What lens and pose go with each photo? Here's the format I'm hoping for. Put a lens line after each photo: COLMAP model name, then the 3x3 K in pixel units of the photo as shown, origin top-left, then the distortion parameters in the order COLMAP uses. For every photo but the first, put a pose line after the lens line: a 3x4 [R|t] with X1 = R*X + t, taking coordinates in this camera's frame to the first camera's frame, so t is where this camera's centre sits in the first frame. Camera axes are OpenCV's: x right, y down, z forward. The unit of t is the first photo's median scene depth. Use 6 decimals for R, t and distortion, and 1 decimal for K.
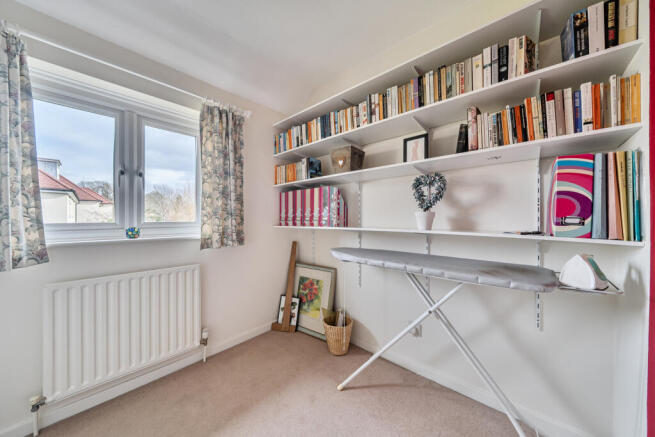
lens RADIAL K [[227.1, 0, 327.5], [0, 227.1, 218.5], [0, 0, 1]] dist [-0.000161, -0.000011]
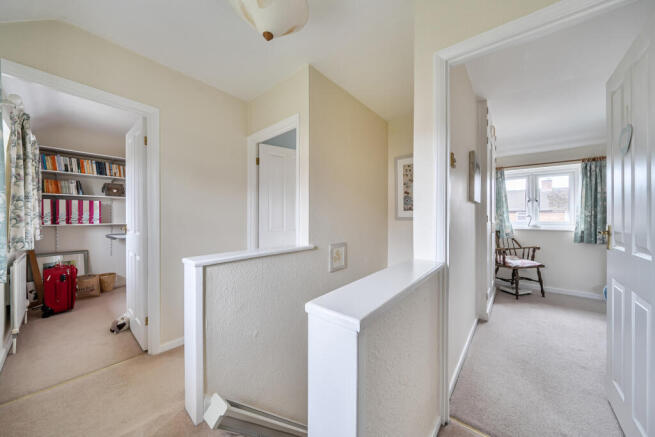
lens RADIAL K [[227.1, 0, 327.5], [0, 227.1, 218.5], [0, 0, 1]] dist [-0.000161, -0.000011]
pose [[-0.043081, 0.000746, 0.999071, -1.726588], [-0.001719, 0.999998, -0.000821, -0.008789], [-0.999070, -0.001753, -0.043080, -0.661909]]
